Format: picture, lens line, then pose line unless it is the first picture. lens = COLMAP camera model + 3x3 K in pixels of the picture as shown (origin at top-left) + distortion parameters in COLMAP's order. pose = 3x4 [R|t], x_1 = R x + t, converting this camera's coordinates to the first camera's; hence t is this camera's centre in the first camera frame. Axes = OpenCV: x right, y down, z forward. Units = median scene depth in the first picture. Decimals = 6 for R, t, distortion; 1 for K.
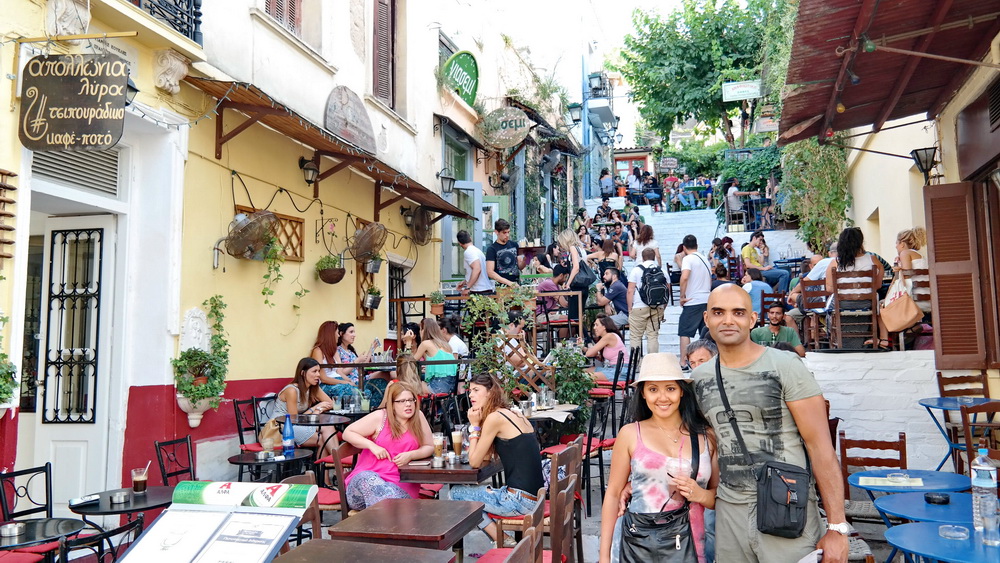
lens RADIAL K [[823.4, 0, 500.0], [0, 823.4, 281.5], [0, 0, 1]] dist [0.046490, 0.003201]
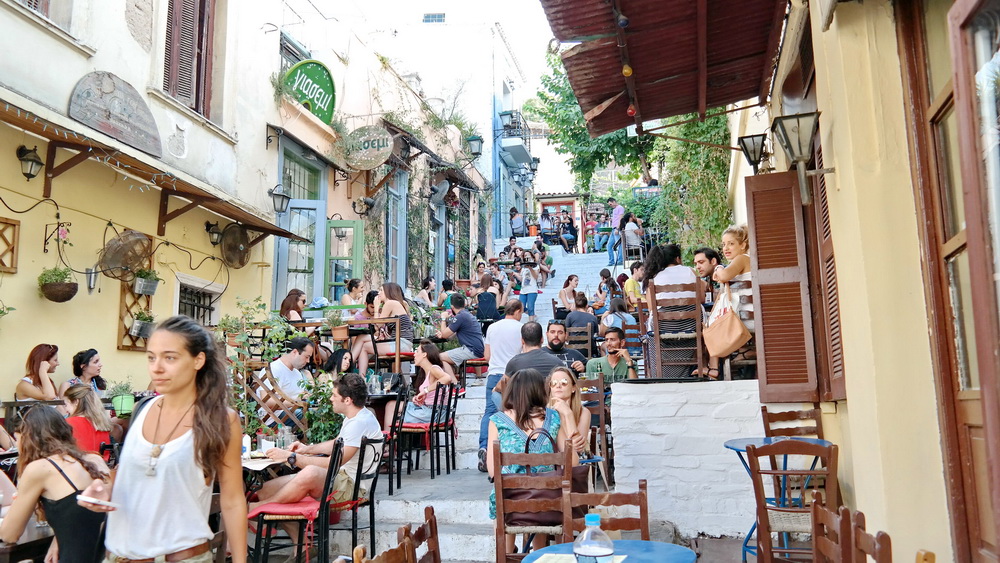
lens RADIAL K [[799.9, 0, 500.0], [0, 799.9, 281.5], [0, 0, 1]] dist [0.028096, -0.001300]
pose [[0.999343, 0.005929, 0.035749, 0.162313], [-0.003484, 0.997673, -0.068088, 0.028239], [-0.036070, 0.067919, 0.997039, 0.156678]]
